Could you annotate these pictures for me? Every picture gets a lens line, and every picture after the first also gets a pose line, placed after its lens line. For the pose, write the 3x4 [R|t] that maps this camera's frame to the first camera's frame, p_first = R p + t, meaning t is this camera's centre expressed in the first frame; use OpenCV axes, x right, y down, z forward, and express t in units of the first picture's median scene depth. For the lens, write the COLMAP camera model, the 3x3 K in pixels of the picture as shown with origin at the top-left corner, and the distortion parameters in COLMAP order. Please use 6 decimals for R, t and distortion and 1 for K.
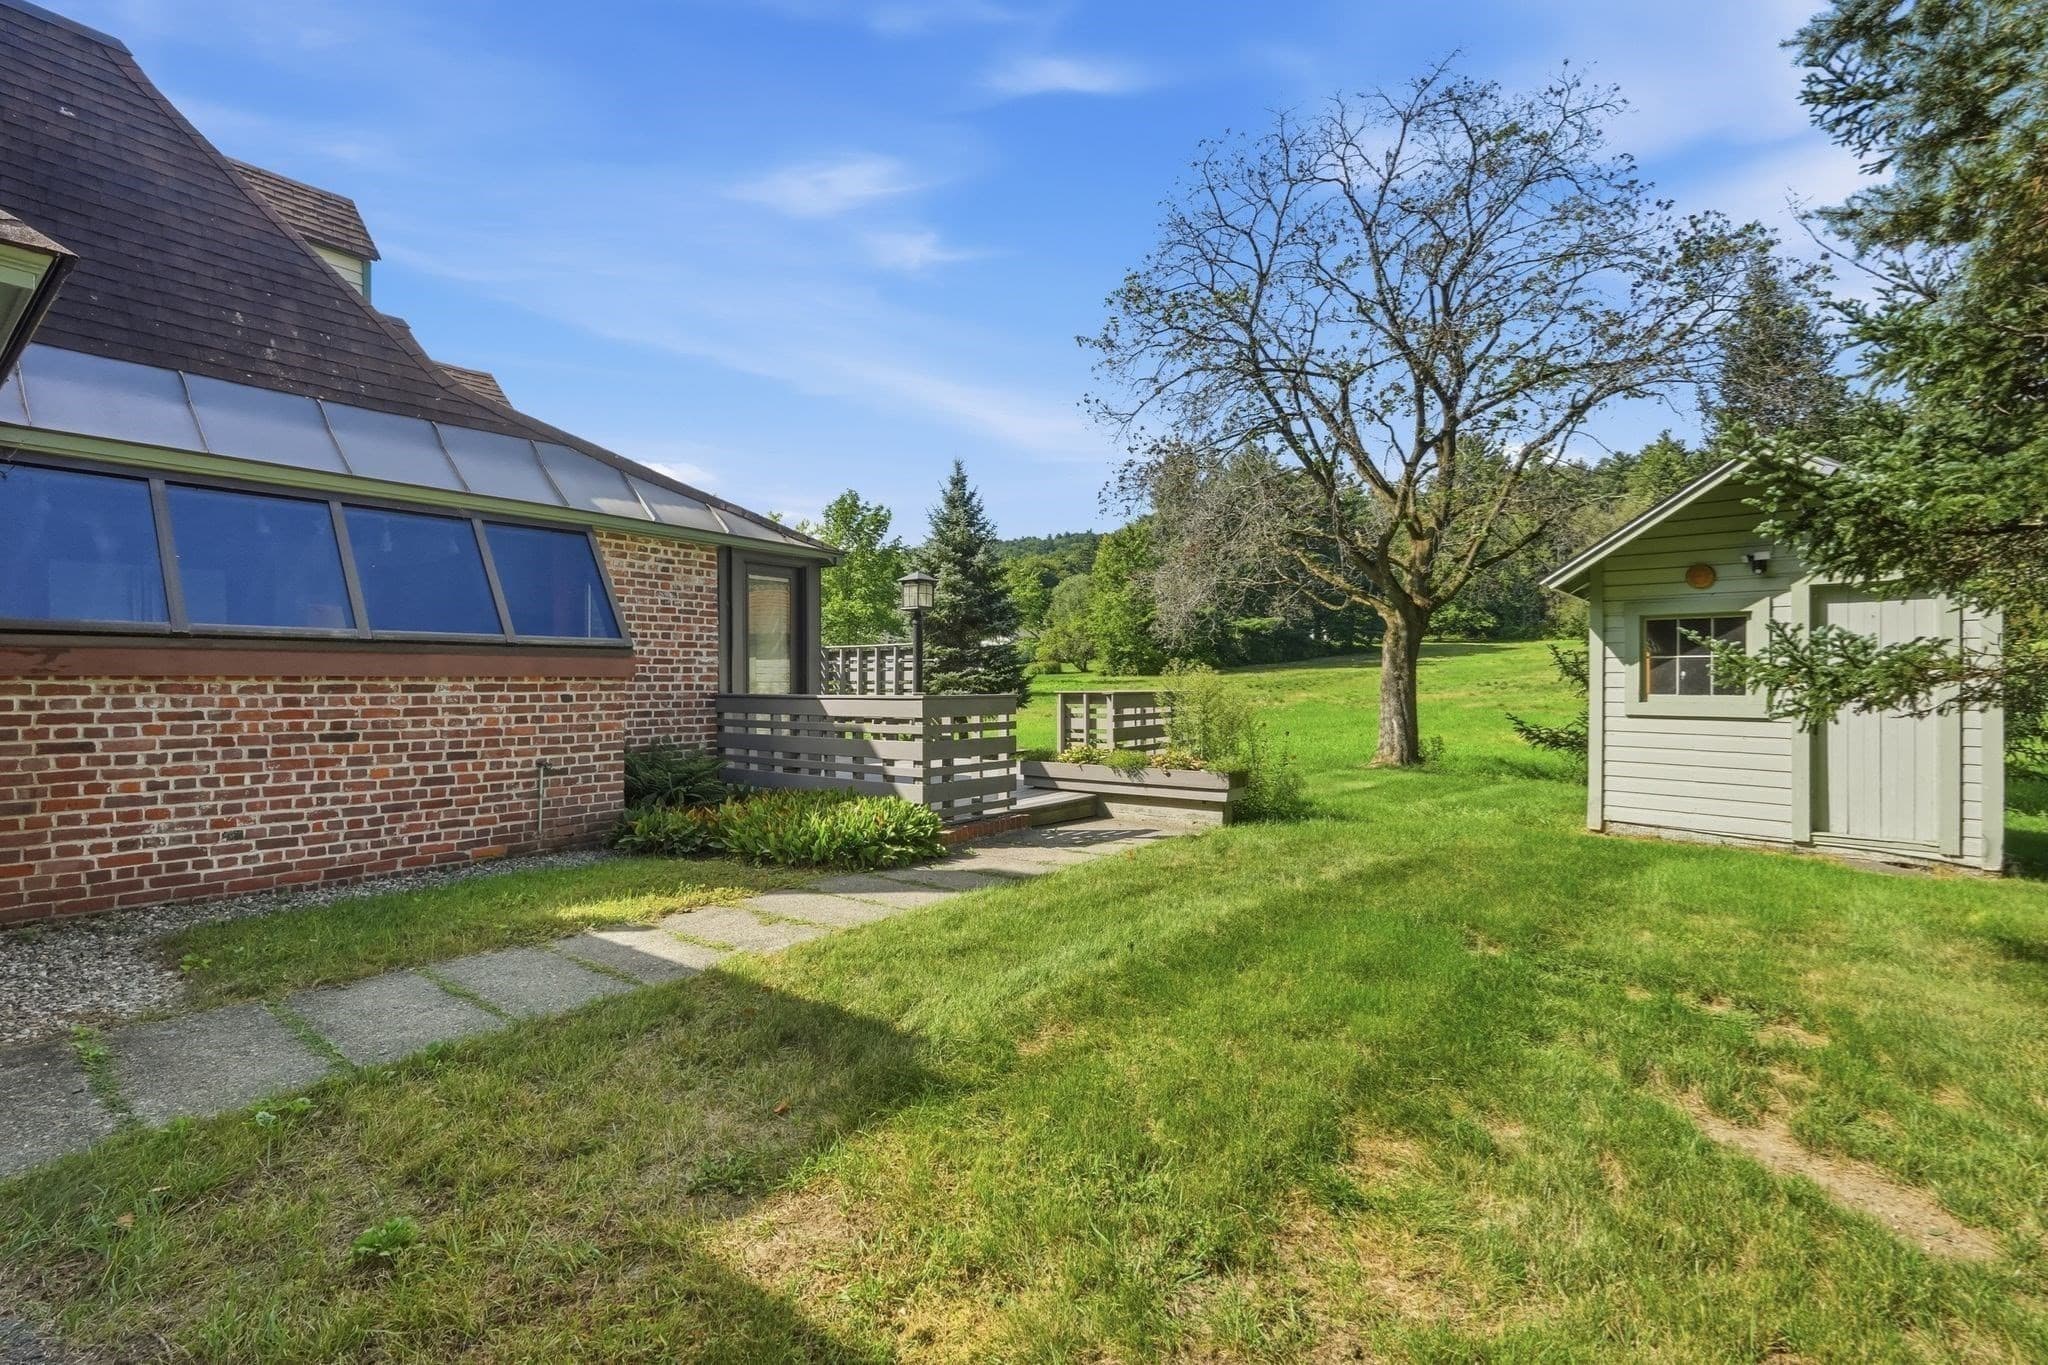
lens RADIAL K [[900.9, 0, 1010.2], [0, 900.9, 691.6], [0, 0, 1]] dist [-0.016803, 0.010893]
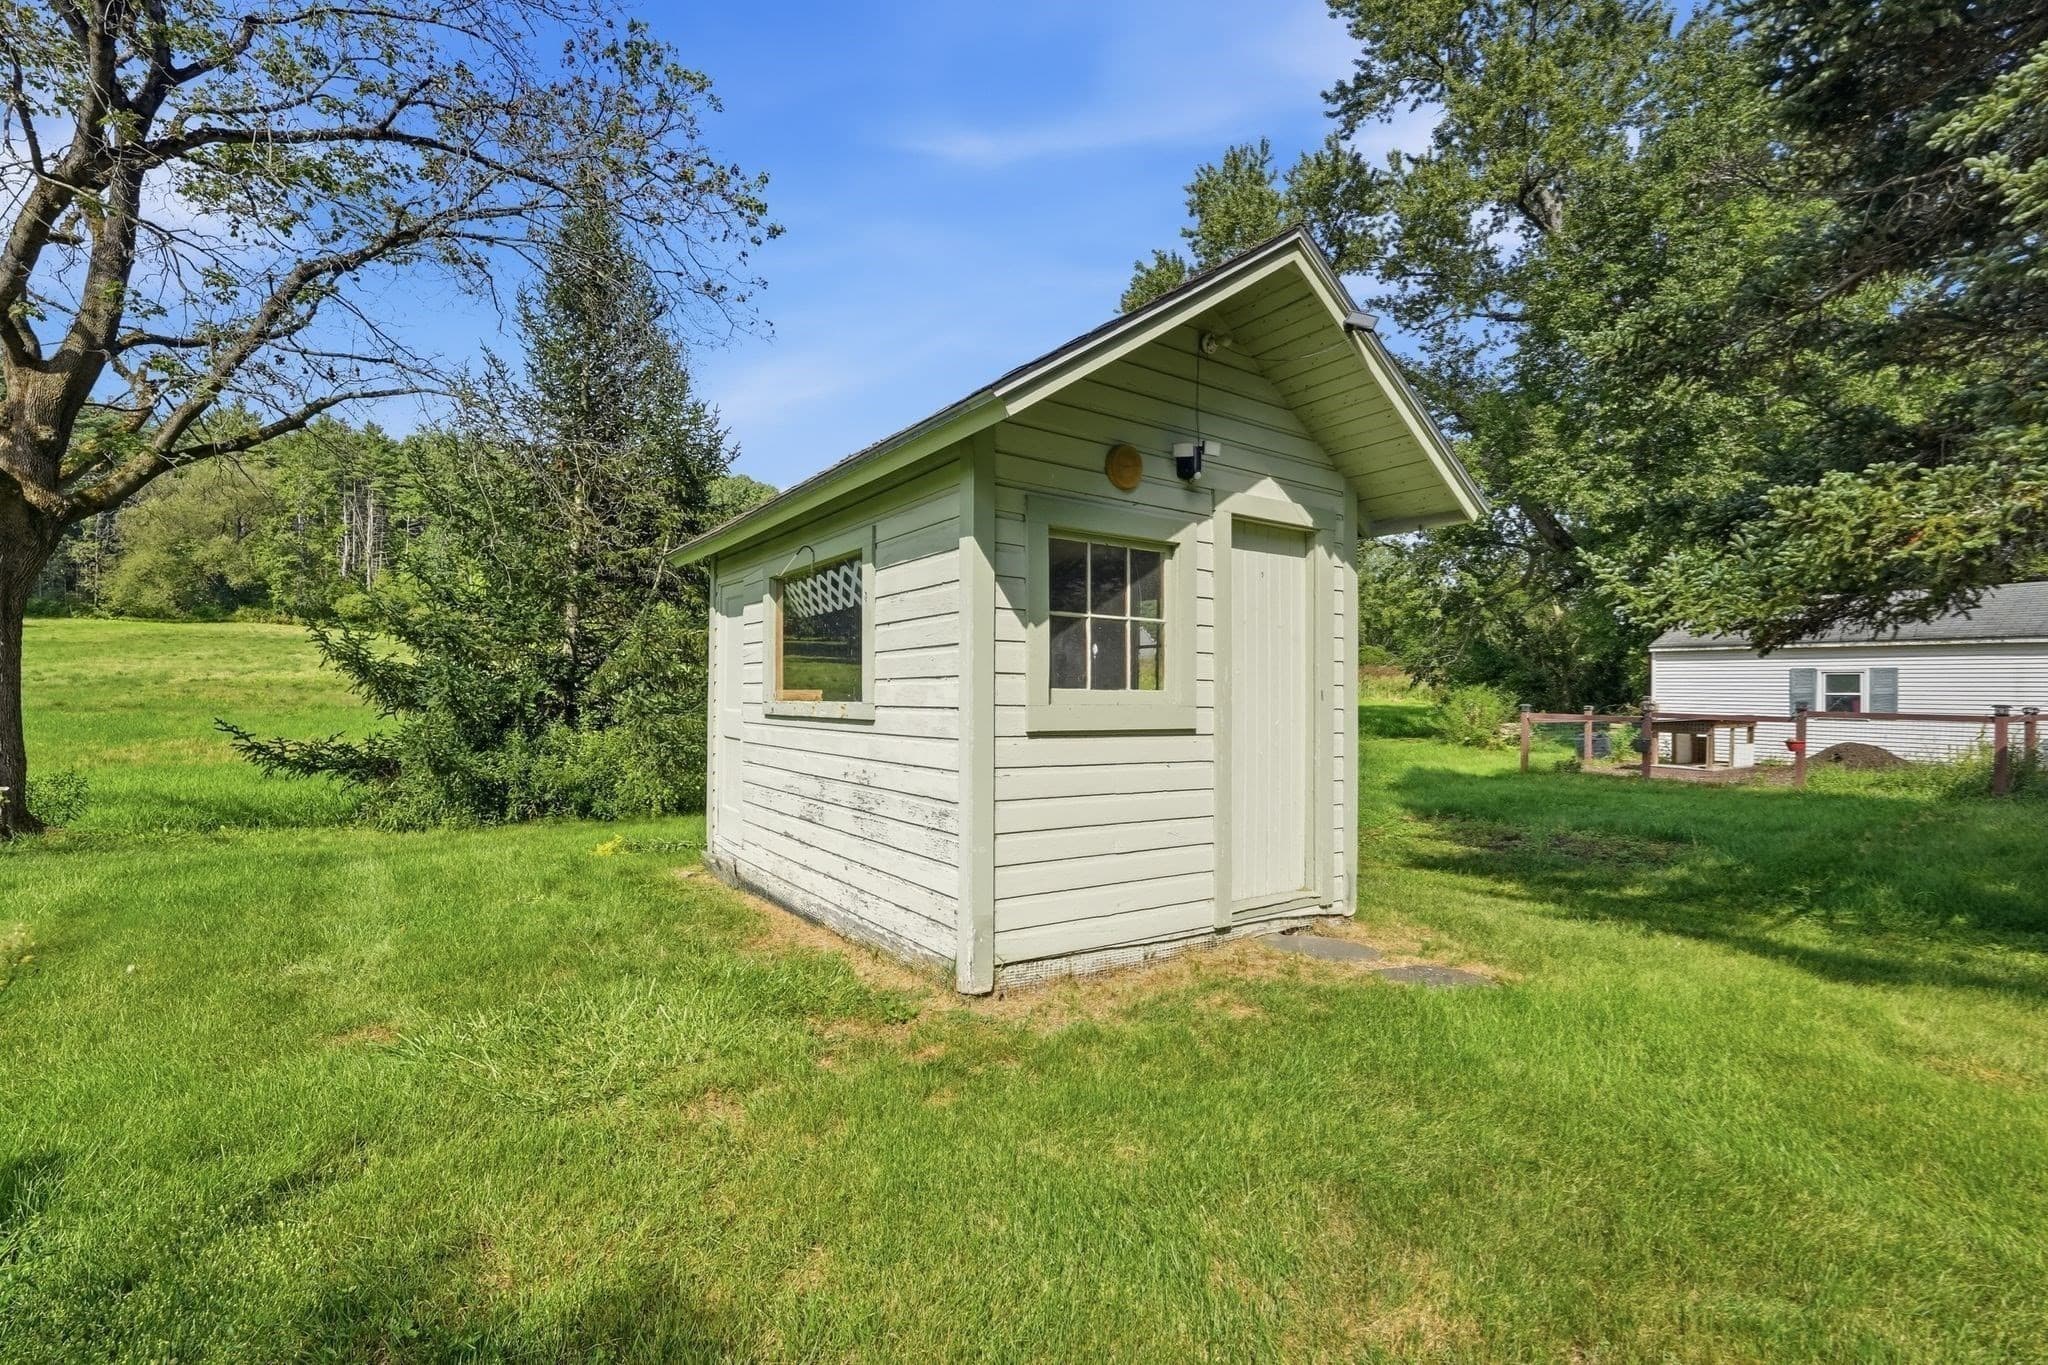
lens RADIAL K [[900.9, 0, 1010.2], [0, 900.9, 691.6], [0, 0, 1]] dist [-0.016803, 0.010893]
pose [[0.210735, -0.003554, 0.977537, 0.224068], [-0.002436, 0.999988, 0.004160, 0.002701], [-0.977540, -0.003258, 0.210724, 0.916279]]
